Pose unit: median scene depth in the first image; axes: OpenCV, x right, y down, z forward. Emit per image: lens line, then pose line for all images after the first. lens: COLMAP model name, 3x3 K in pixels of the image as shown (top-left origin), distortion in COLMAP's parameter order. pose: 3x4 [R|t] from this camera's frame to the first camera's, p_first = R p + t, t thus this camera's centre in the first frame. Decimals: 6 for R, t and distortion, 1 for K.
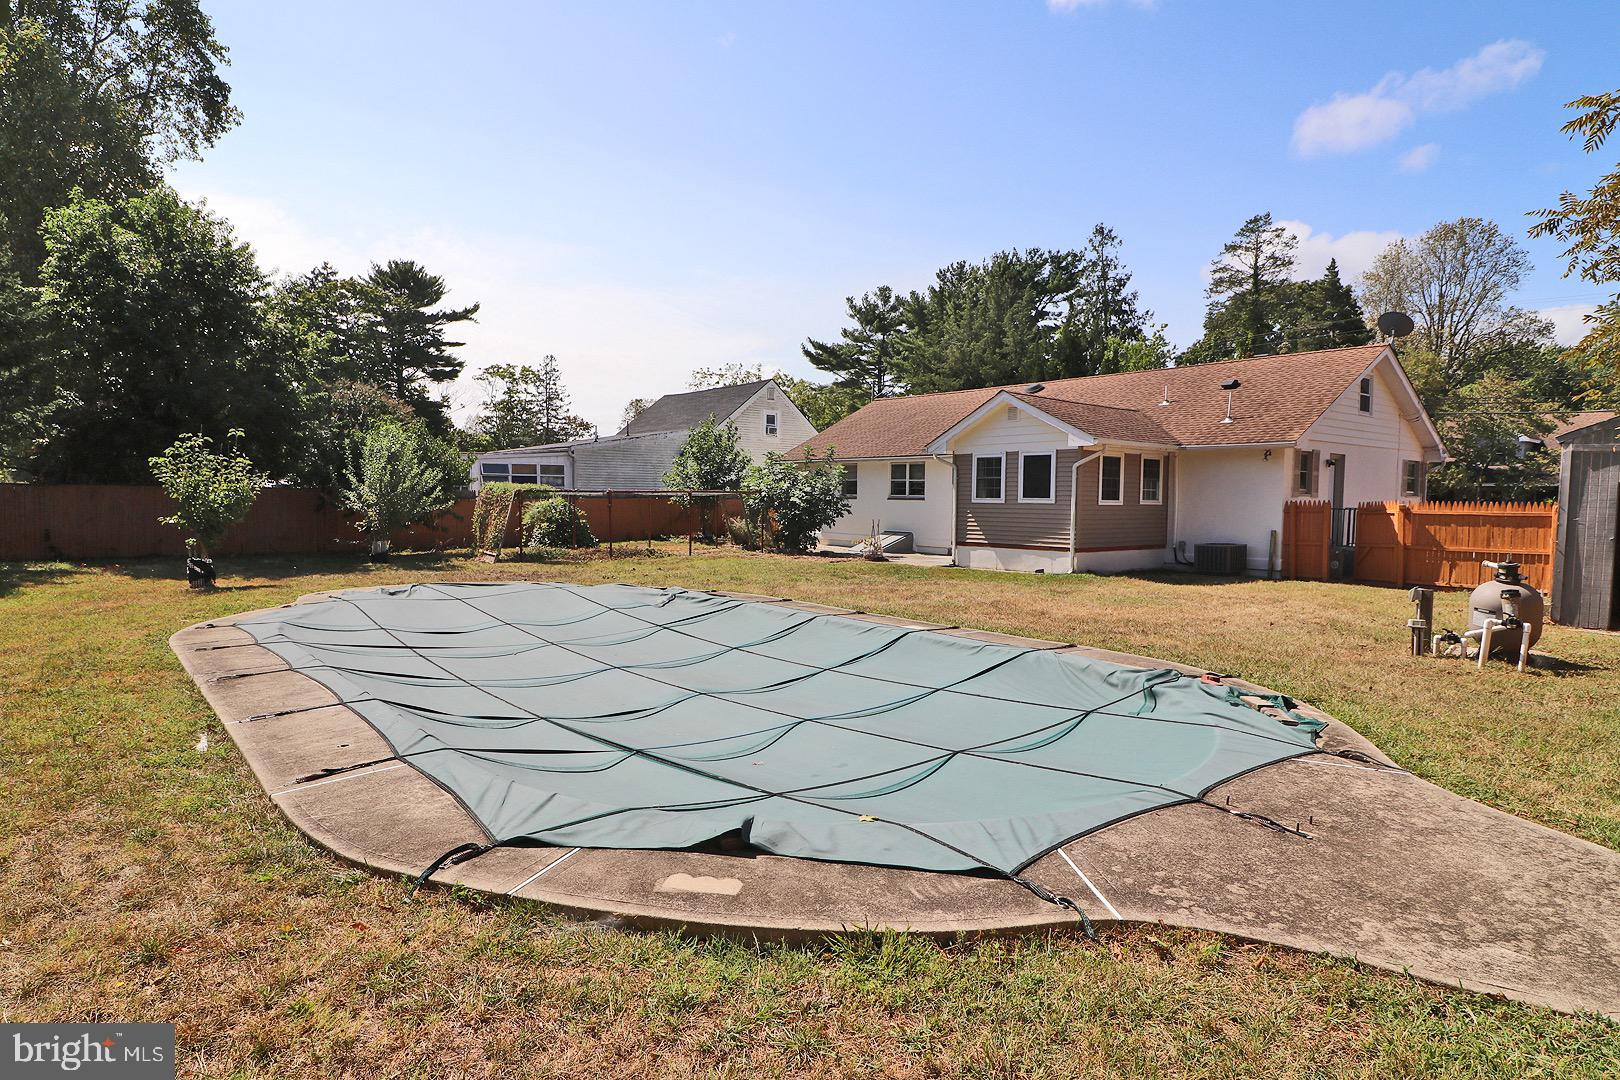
lens RADIAL K [[877.3, 0, 810.0], [0, 877.3, 540.0], [0, 0, 1]] dist [0.001336, -0.000101]
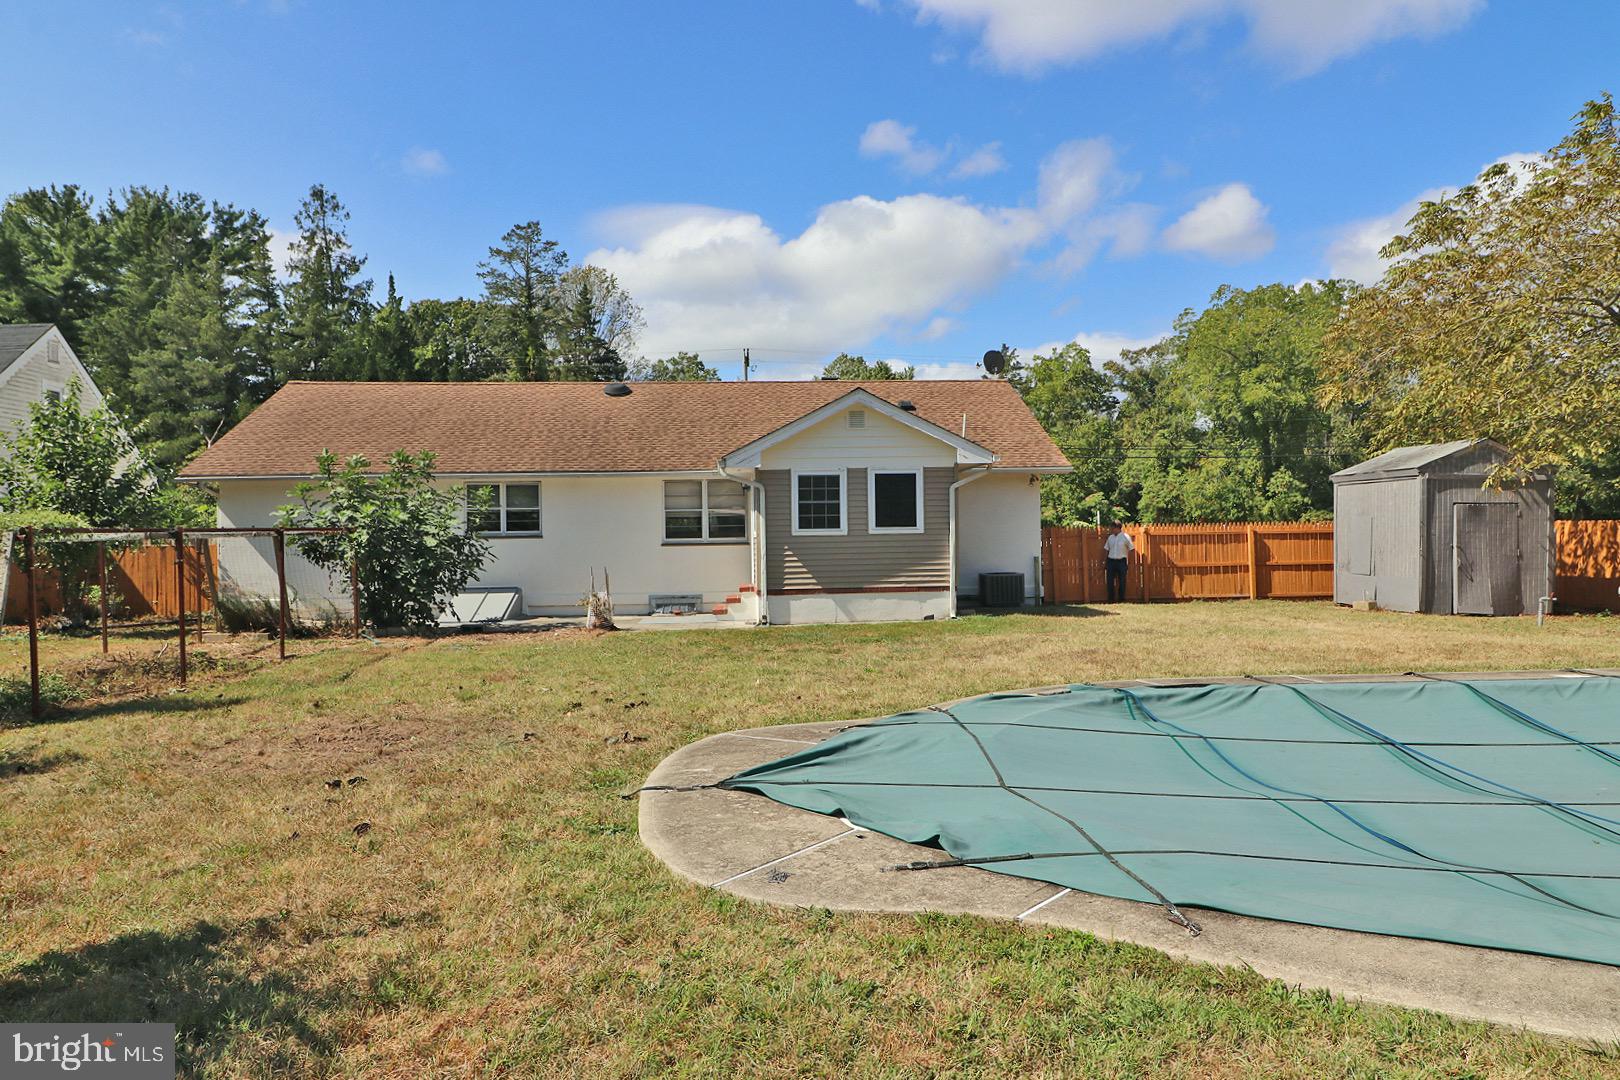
lens RADIAL K [[1015.2, 0, 810.0], [0, 1015.2, 540.0], [0, 0, 1]] dist [0.000039, -0.000256]
pose [[0.585585, -0.024160, 0.810251, -0.508808], [0.062421, 0.997932, -0.015356, -0.025374], [-0.808204, 0.059568, 0.585882, 0.497592]]
